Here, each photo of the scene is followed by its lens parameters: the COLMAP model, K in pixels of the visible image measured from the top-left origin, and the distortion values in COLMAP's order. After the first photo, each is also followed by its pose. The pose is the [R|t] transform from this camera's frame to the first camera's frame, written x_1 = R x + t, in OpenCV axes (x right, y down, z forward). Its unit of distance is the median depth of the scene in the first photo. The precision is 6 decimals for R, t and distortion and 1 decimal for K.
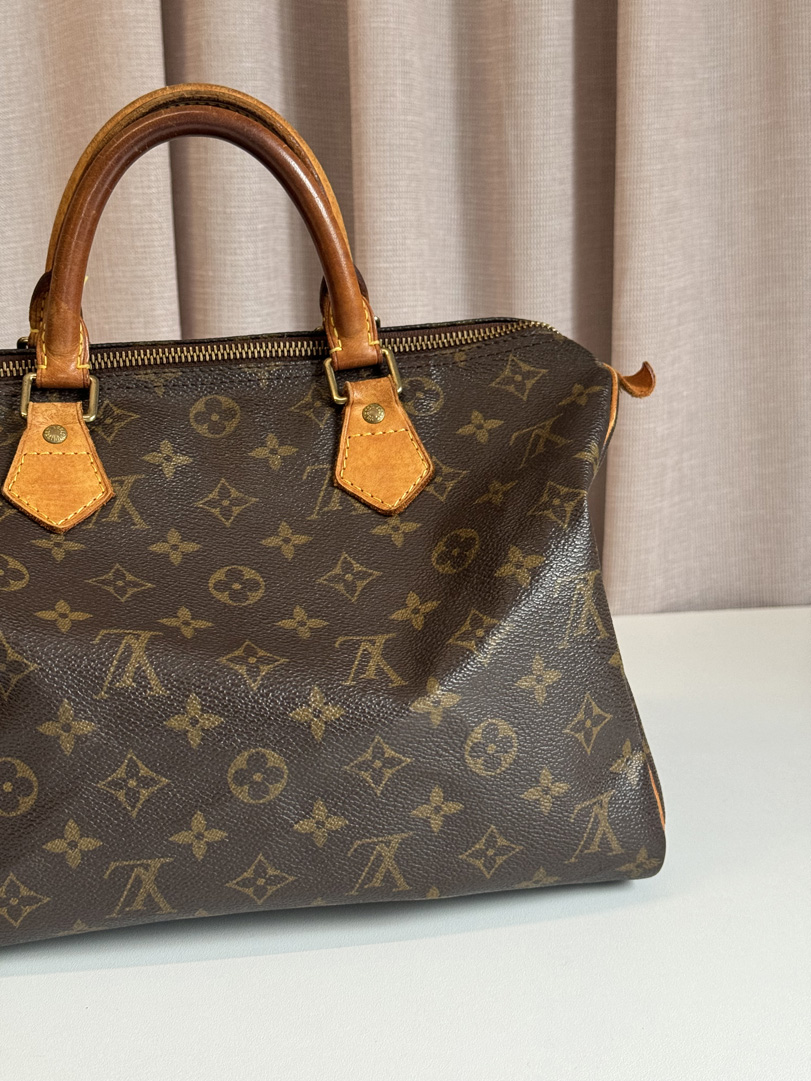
lens RADIAL K [[1538.6, 0, 405.5], [0, 1538.6, 540.5], [0, 0, 1]] dist [0.196369, -0.415633]
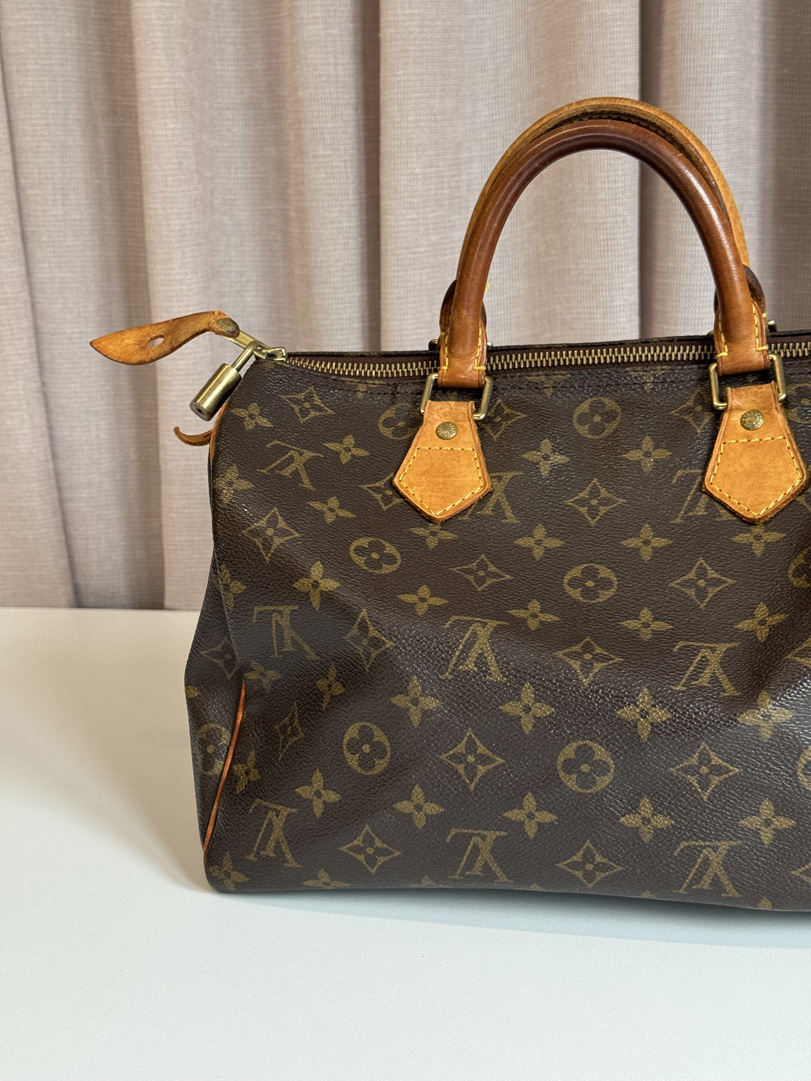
lens RADIAL K [[1538.6, 0, 405.5], [0, 1538.6, 540.5], [0, 0, 1]] dist [0.196369, -0.415633]
pose [[0.933928, 0.065406, -0.351426, 0.141415], [-0.057431, 0.997801, 0.033081, -0.027431], [0.352817, -0.010713, 0.935631, -0.024294]]
